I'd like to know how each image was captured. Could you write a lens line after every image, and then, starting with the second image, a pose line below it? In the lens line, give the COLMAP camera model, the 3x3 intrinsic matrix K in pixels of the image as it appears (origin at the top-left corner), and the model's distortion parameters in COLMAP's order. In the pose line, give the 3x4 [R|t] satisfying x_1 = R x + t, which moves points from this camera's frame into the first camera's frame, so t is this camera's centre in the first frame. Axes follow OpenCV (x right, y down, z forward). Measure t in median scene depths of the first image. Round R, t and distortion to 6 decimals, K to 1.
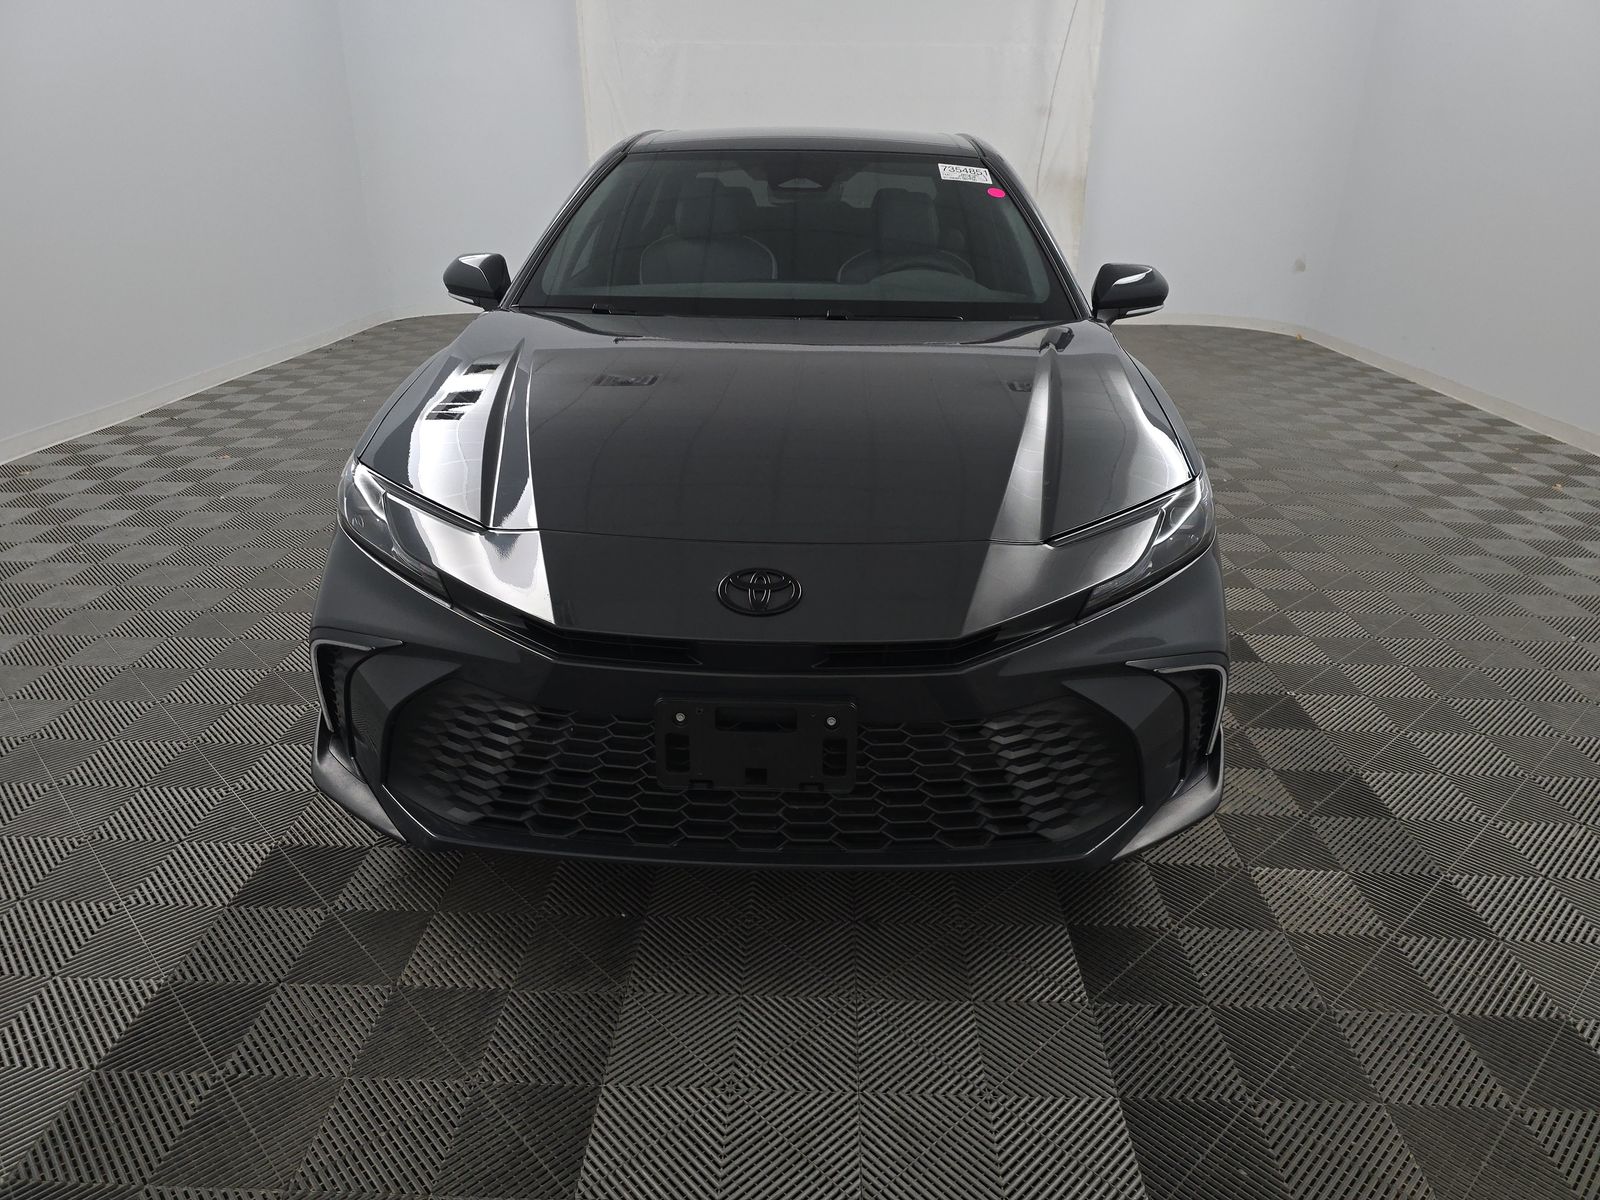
lens RADIAL K [[1083.6, 0, 800.0], [0, 1083.6, 600.0], [0, 0, 1]] dist [-0.004223, -0.001151]
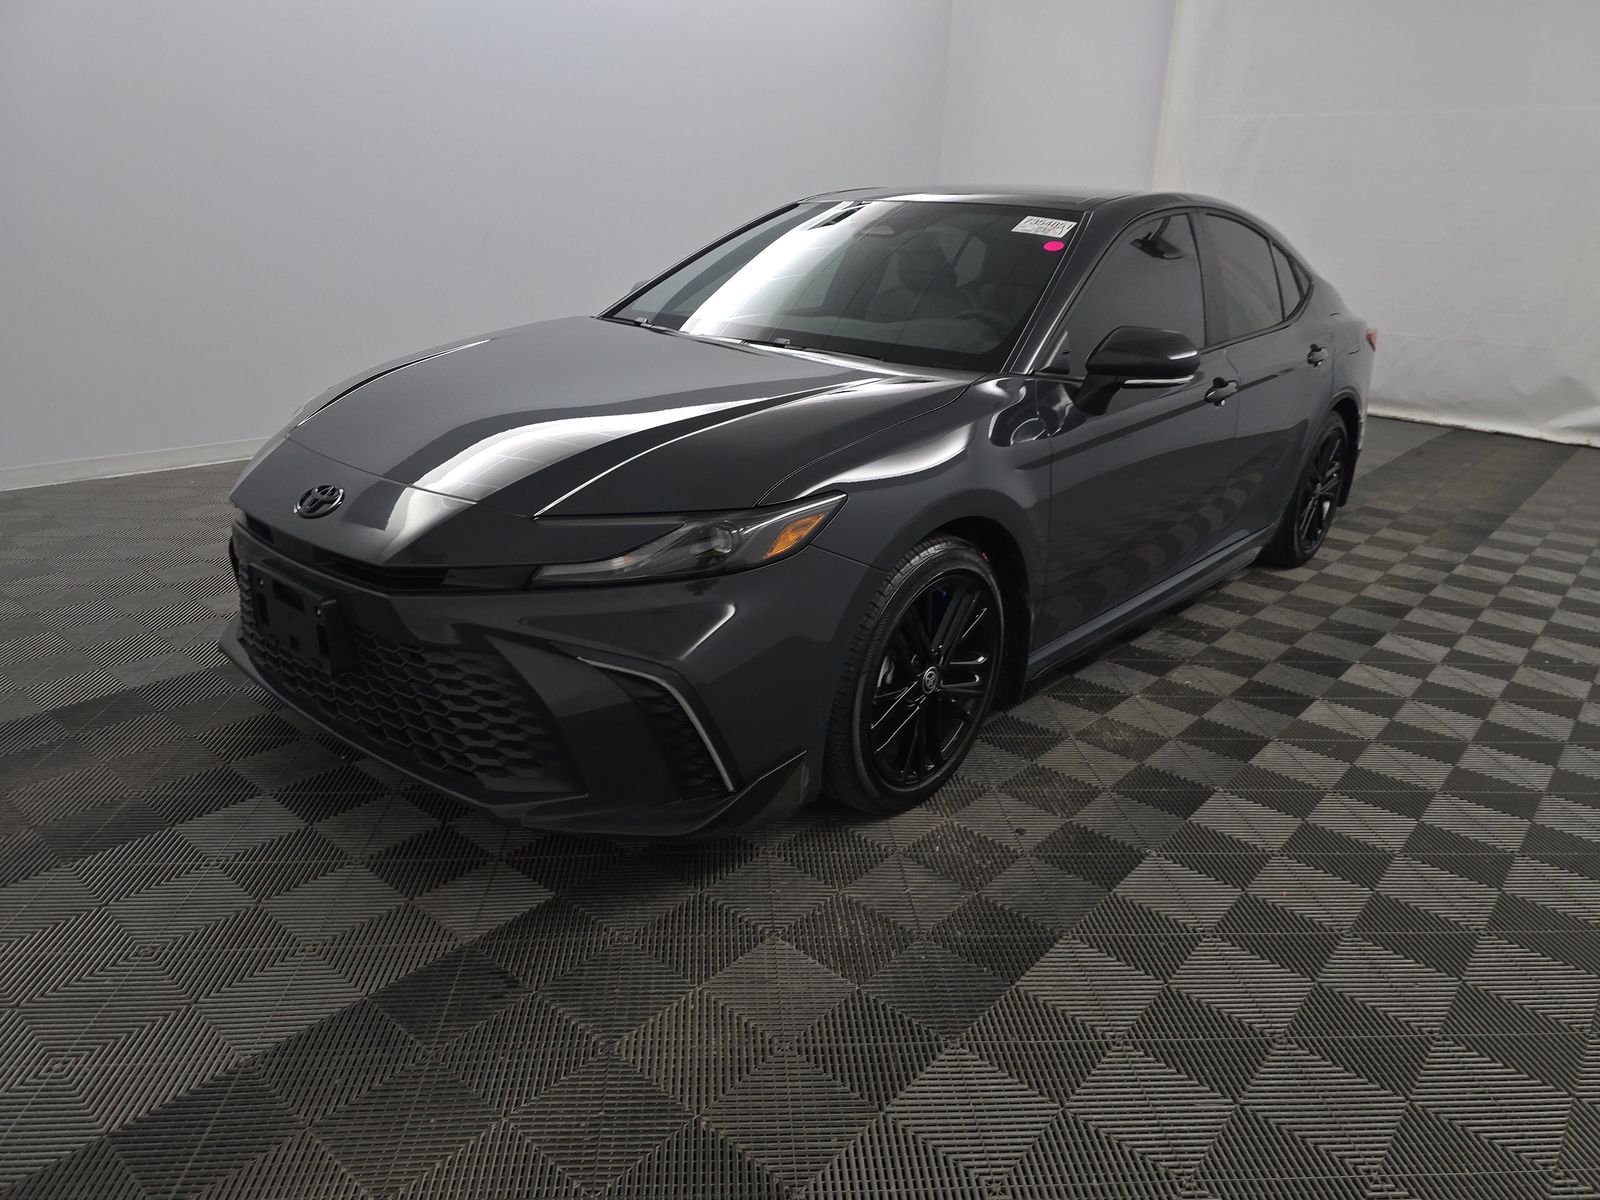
lens RADIAL K [[1083.6, 0, 800.0], [0, 1083.6, 600.0], [0, 0, 1]] dist [-0.004223, -0.001151]
pose [[0.773743, 0.219984, -0.594078, 0.850650], [-0.263255, 0.964620, 0.014323, -0.046622], [0.576210, 0.145312, 0.804280, 0.213797]]
